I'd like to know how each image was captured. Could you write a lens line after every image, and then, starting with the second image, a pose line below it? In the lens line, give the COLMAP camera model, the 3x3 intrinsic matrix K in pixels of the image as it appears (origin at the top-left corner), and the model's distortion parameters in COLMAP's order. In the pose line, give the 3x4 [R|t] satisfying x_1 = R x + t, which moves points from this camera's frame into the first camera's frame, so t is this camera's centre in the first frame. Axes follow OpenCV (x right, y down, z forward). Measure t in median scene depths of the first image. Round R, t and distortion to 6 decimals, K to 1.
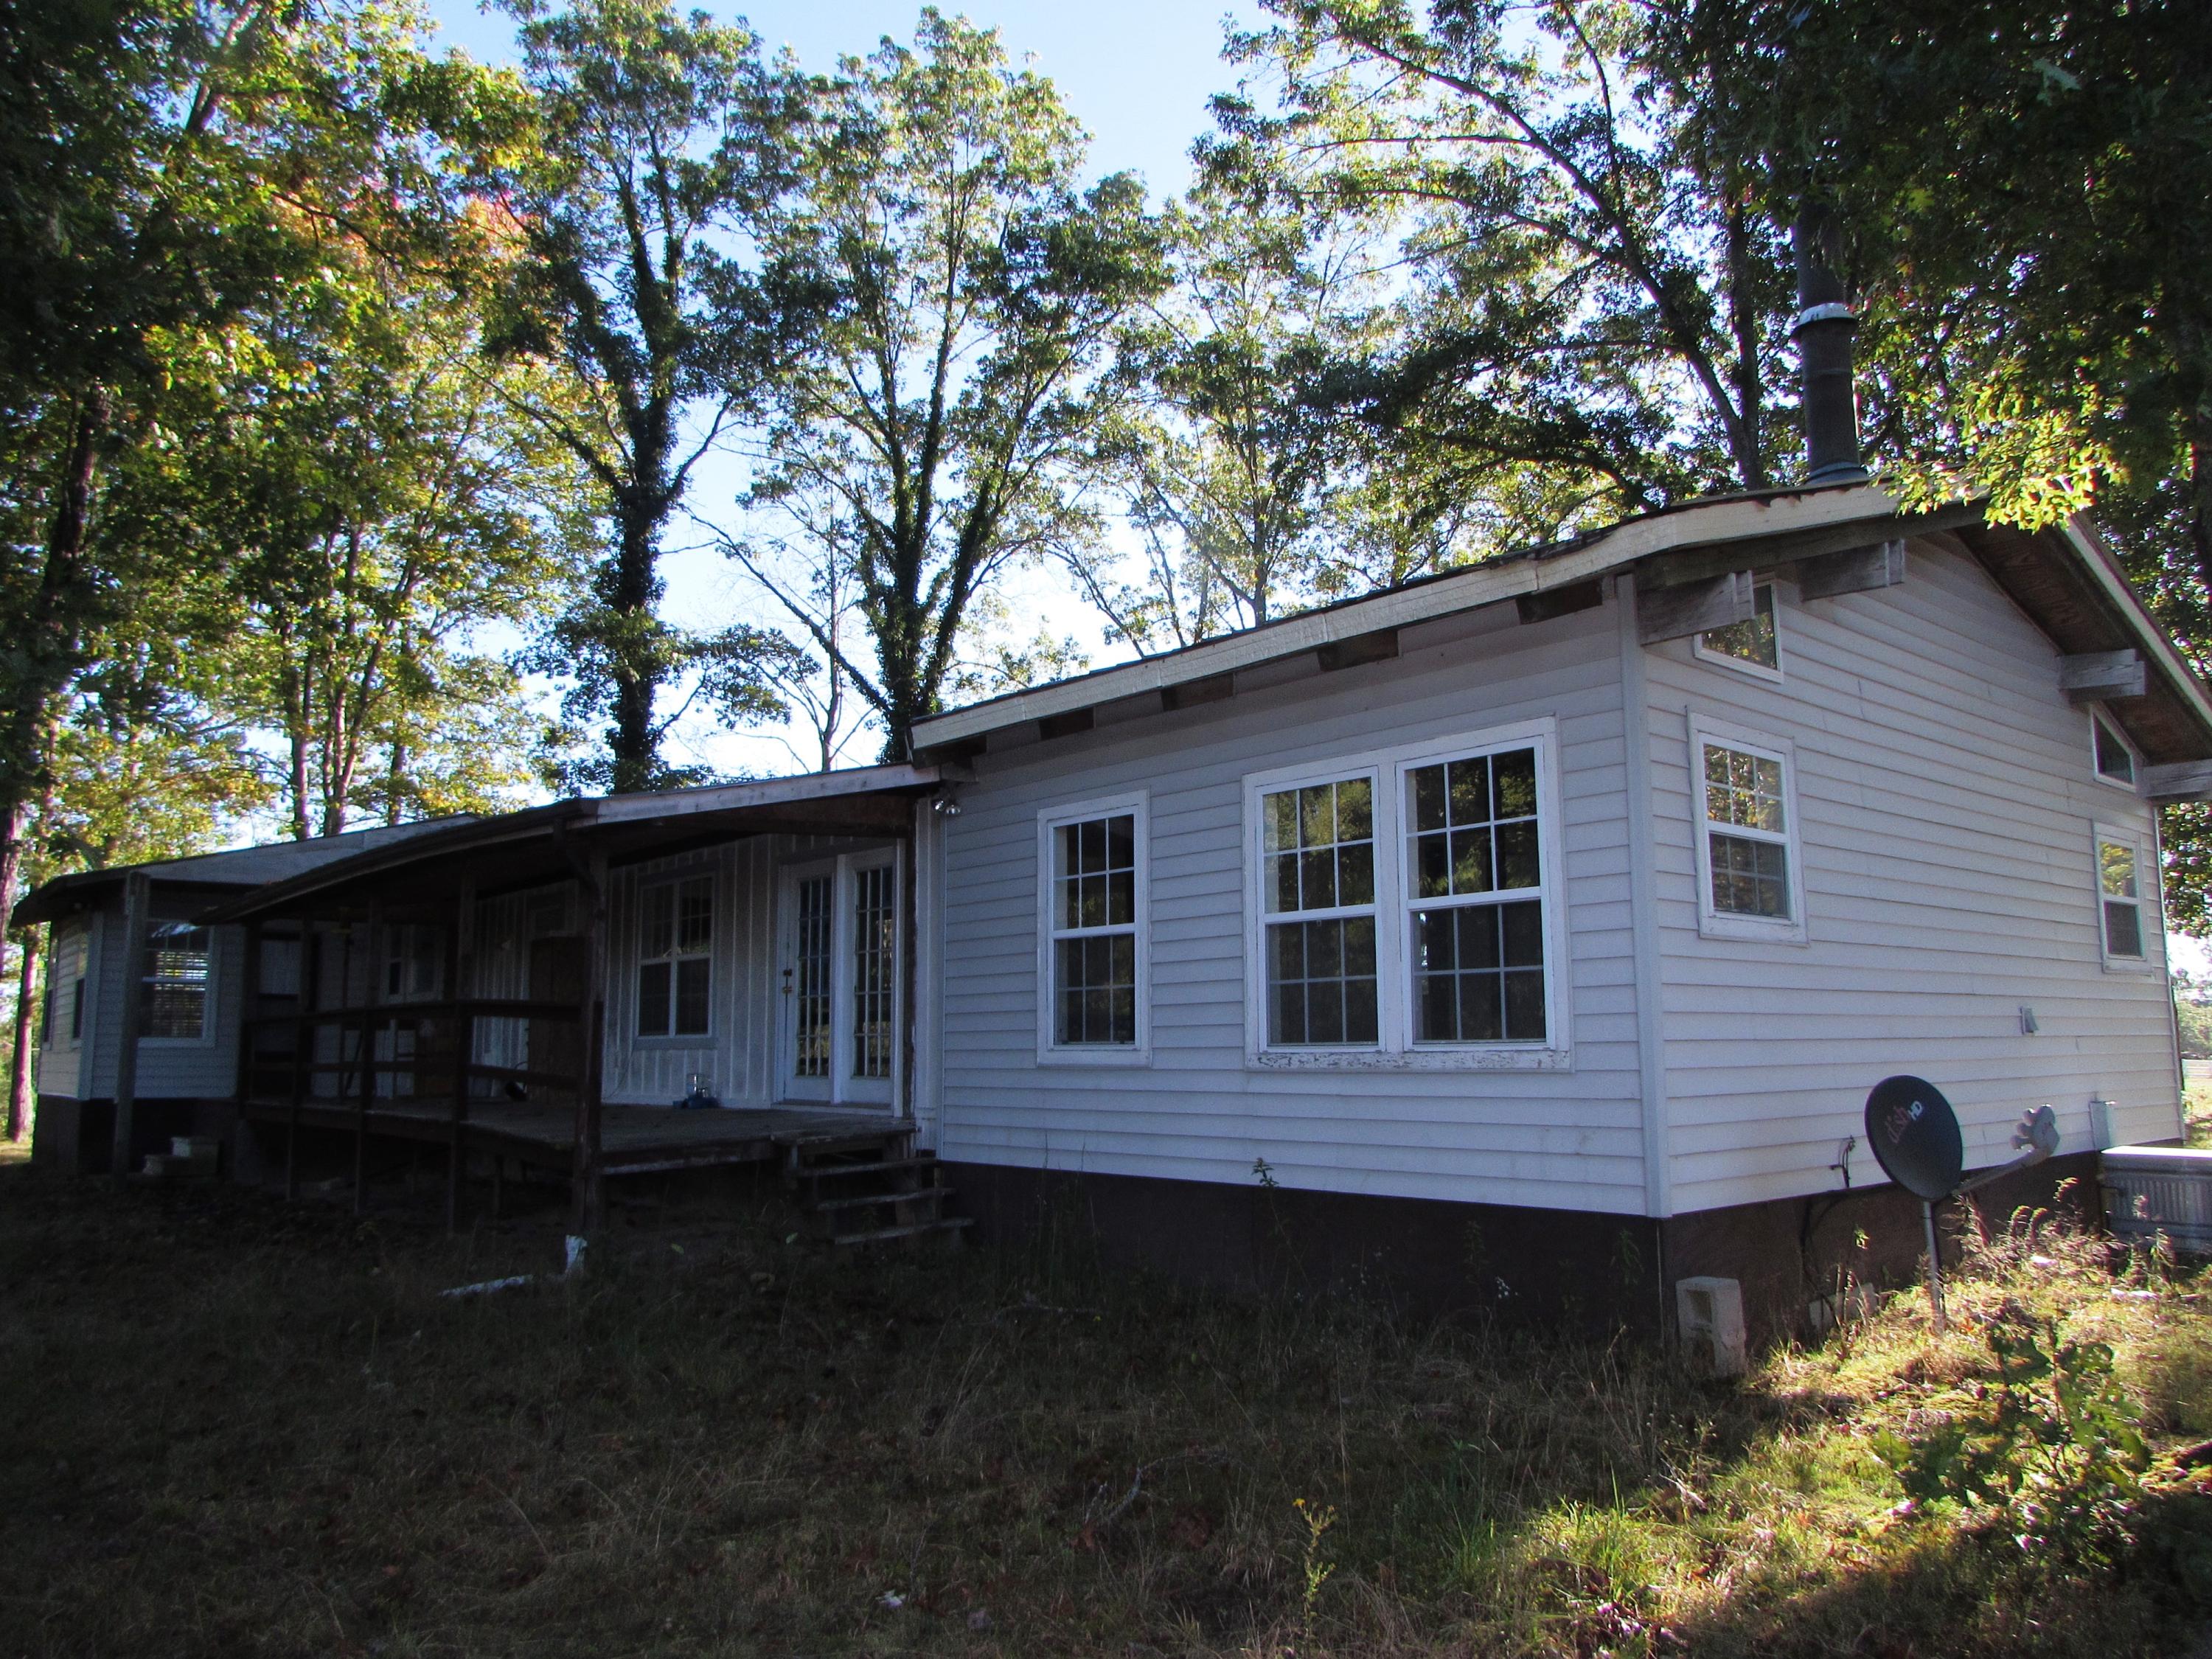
lens RADIAL K [[1560.3, 0, 1101.8], [0, 1560.3, 840.2], [0, 0, 1]] dist [-0.041227, 0.005588]
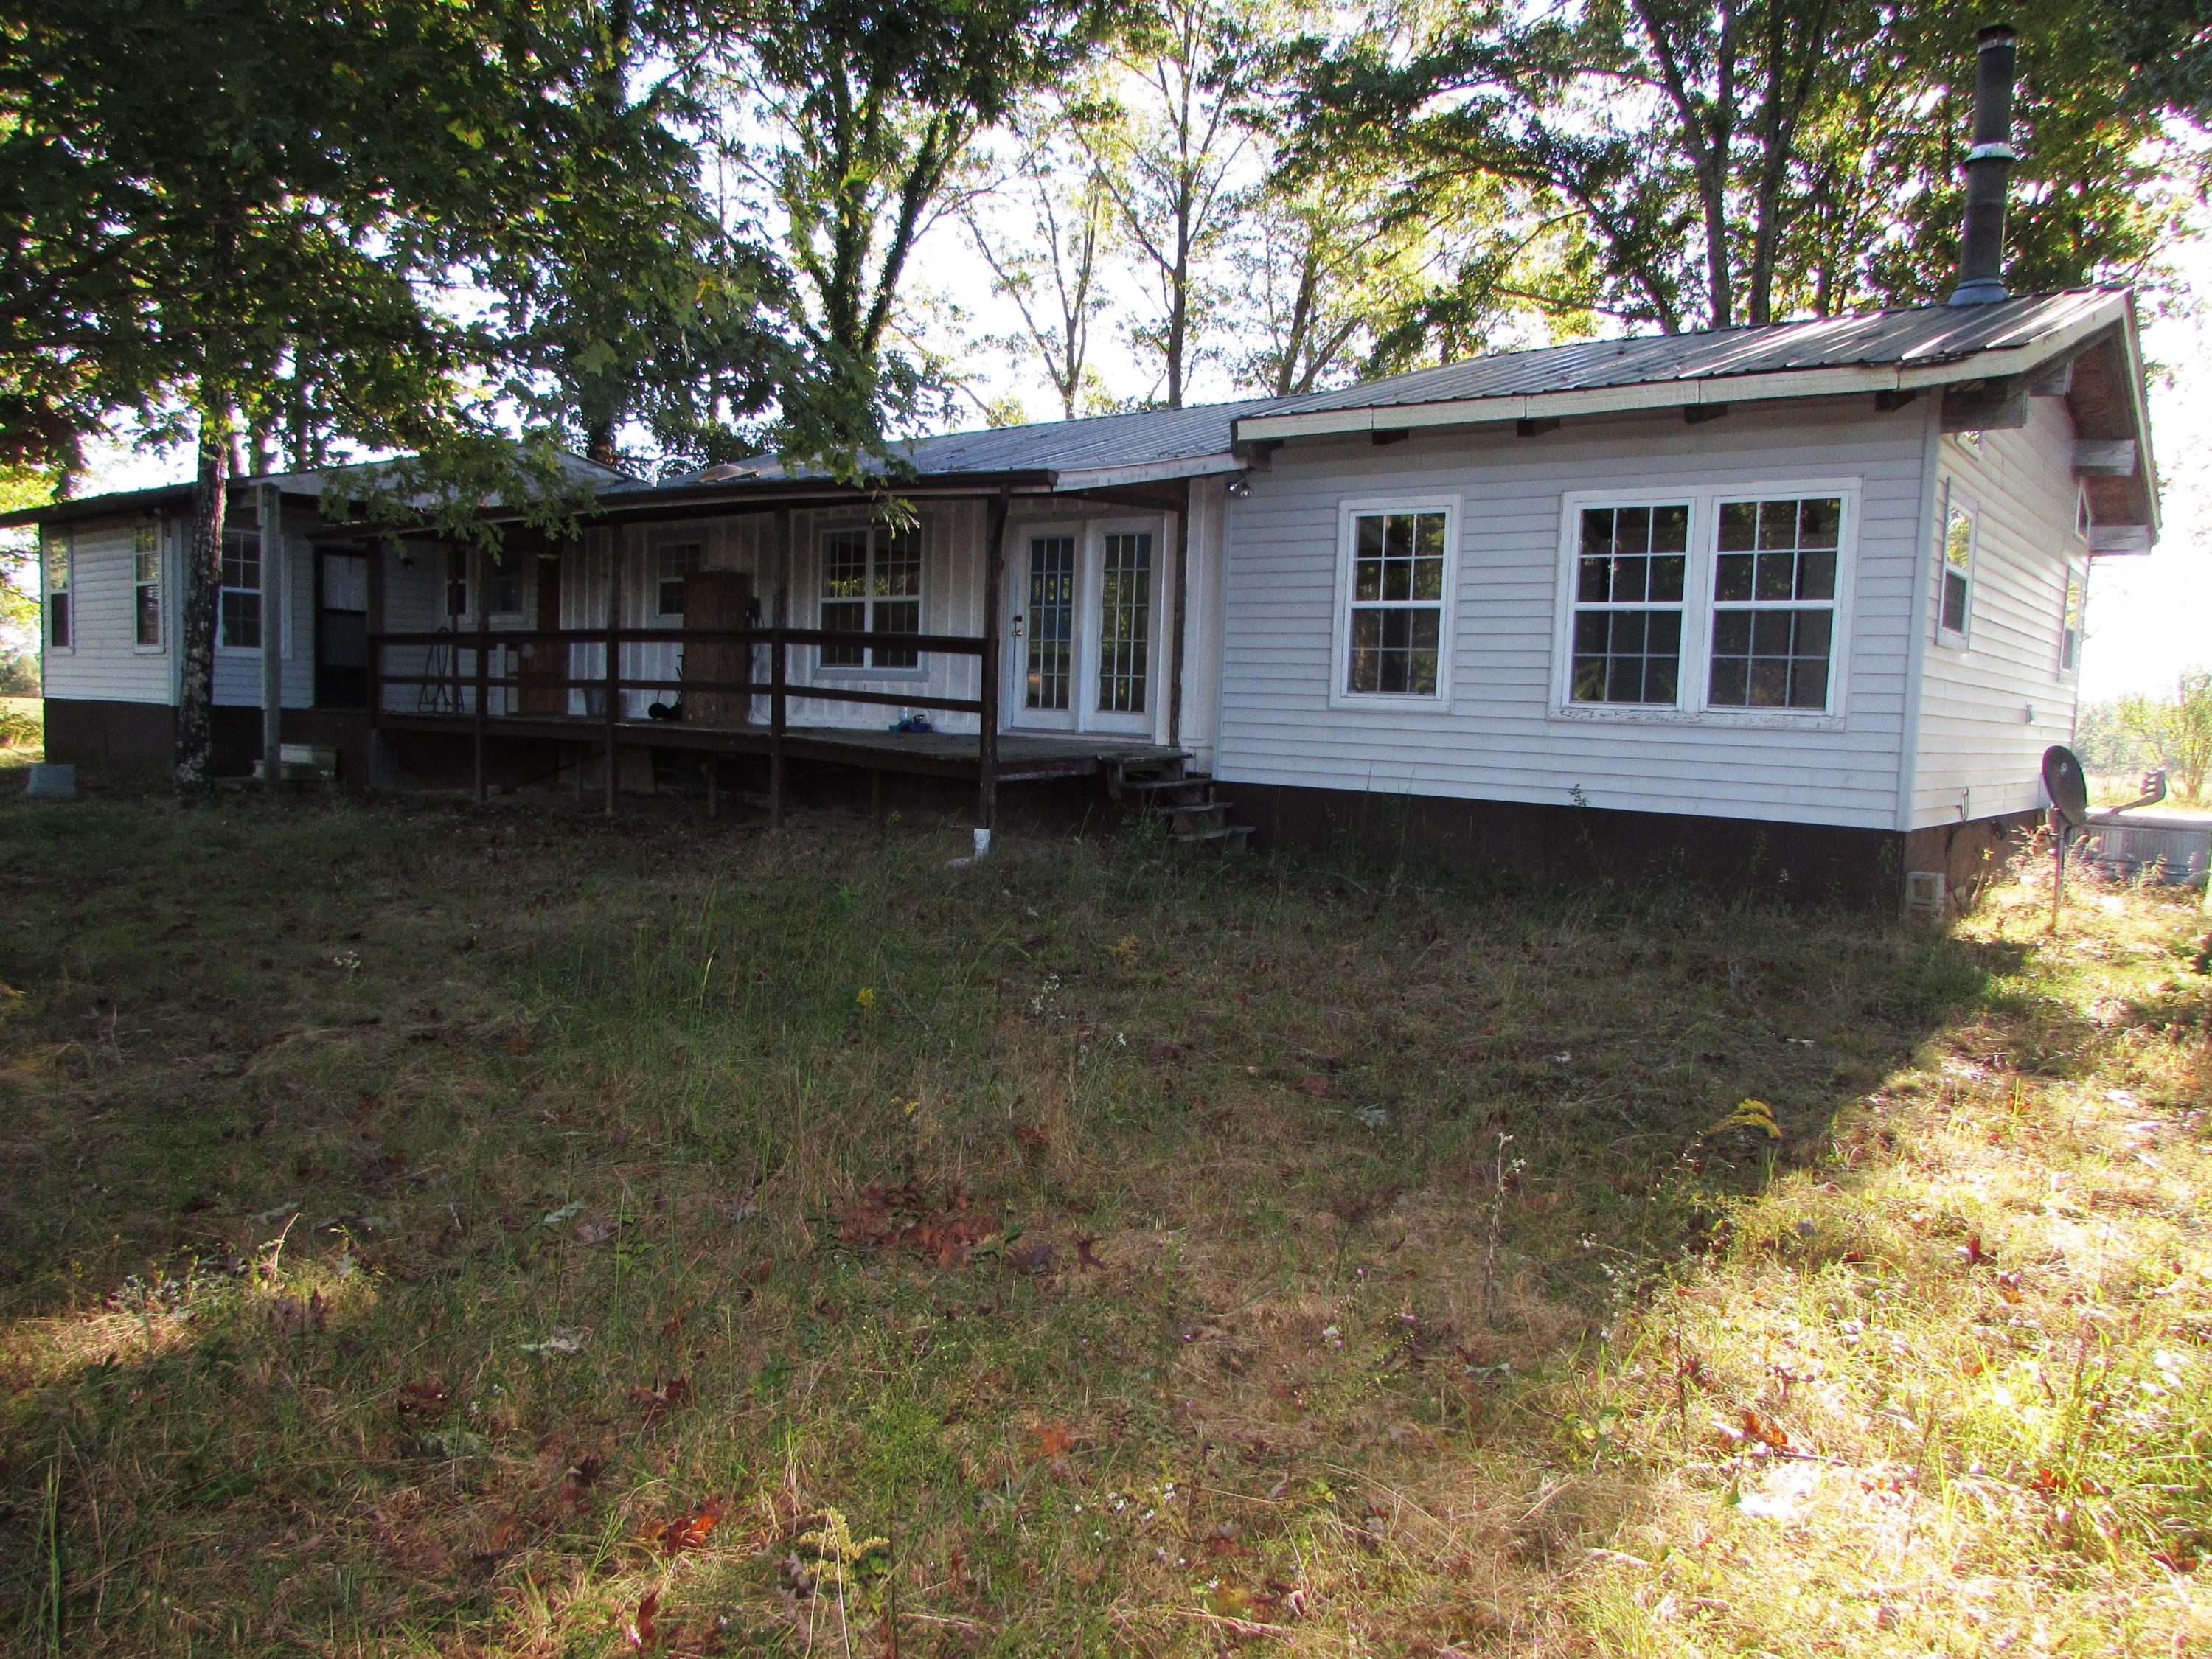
lens RADIAL K [[1560.3, 0, 1101.8], [0, 1560.3, 840.2], [0, 0, 1]] dist [-0.041227, 0.005588]
pose [[0.980679, 0.031018, 0.193147, -0.481267], [-0.072534, 0.974624, 0.211768, -0.005030], [-0.181677, -0.221687, 0.958044, -0.203946]]
